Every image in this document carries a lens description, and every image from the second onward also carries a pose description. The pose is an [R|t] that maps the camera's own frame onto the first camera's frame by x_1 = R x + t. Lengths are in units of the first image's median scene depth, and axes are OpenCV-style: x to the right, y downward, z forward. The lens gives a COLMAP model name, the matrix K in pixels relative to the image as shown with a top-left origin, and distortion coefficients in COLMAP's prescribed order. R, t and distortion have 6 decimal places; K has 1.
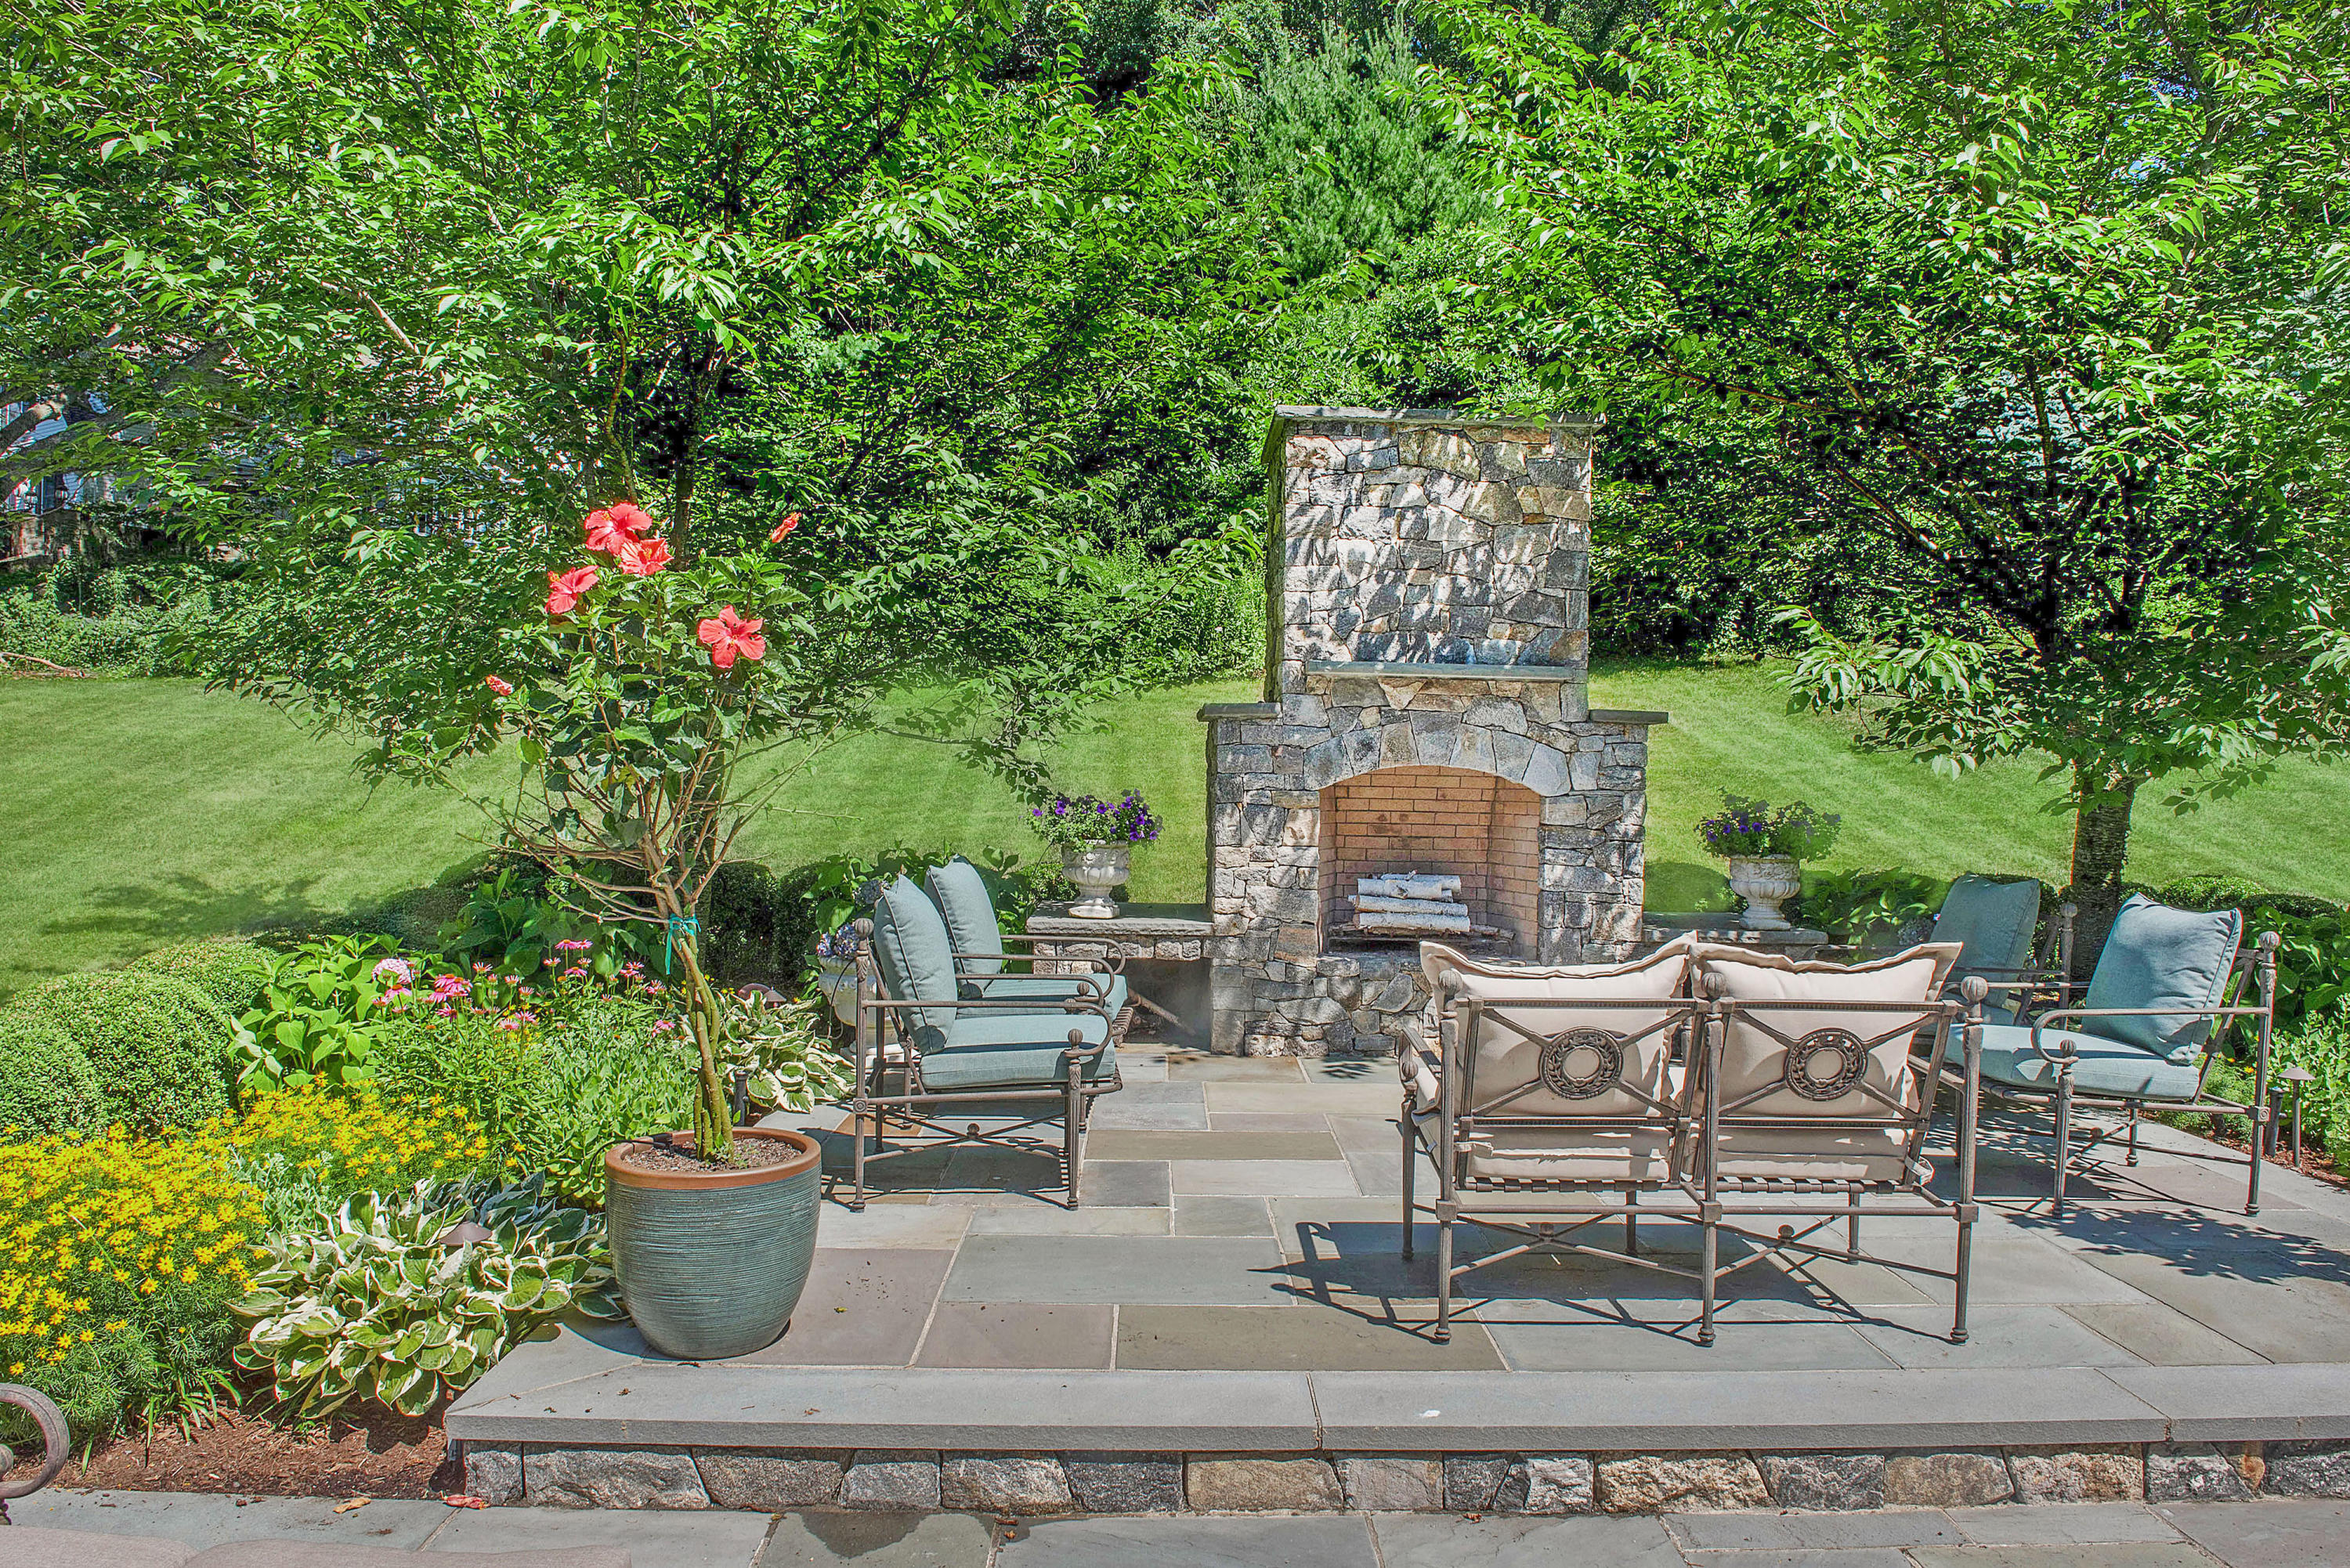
lens RADIAL K [[1649.5, 0, 1182.1], [0, 1649.5, 790.3], [0, 0, 1]] dist [-0.055490, -0.001250]
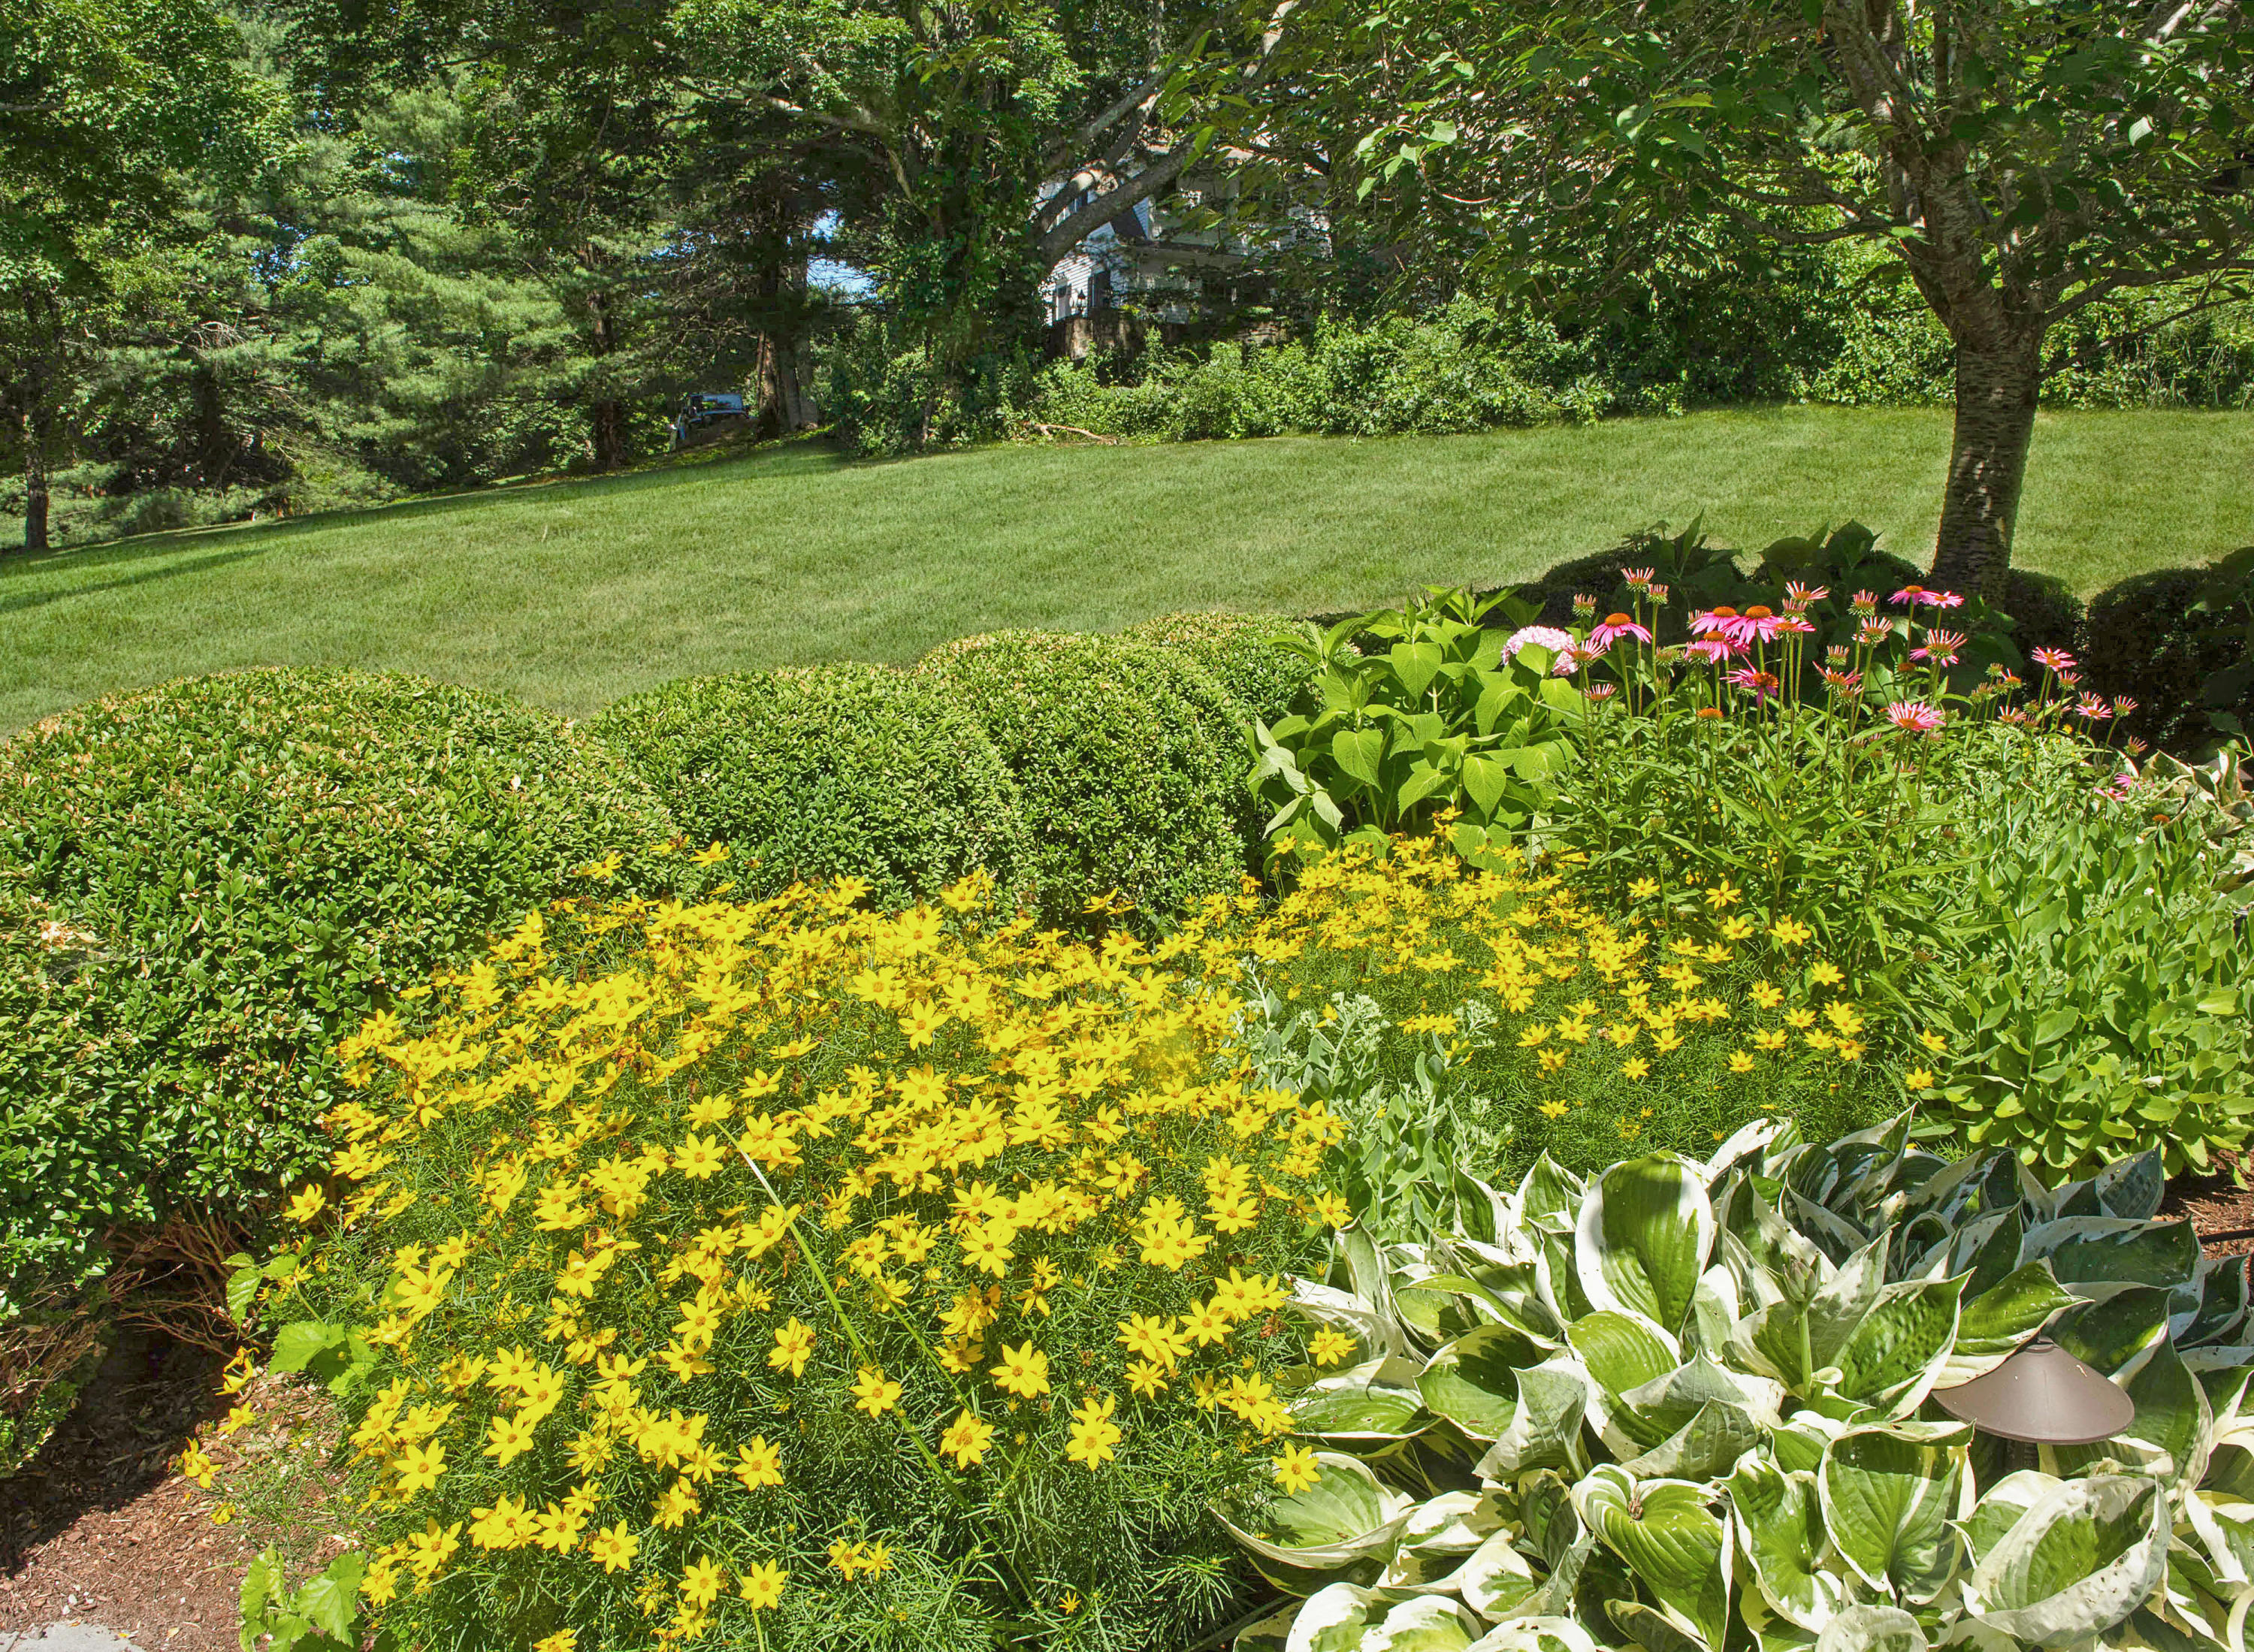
lens RADIAL K [[1660.3, 0, 1130.3], [0, 1660.3, 825.8], [0, 0, 1]] dist [-0.006049, -0.000424]
pose [[0.821396, 0.070142, -0.566029, -0.351916], [-0.006085, 0.993431, 0.114274, 0.129319], [0.570326, -0.090420, 0.816426, 0.597394]]
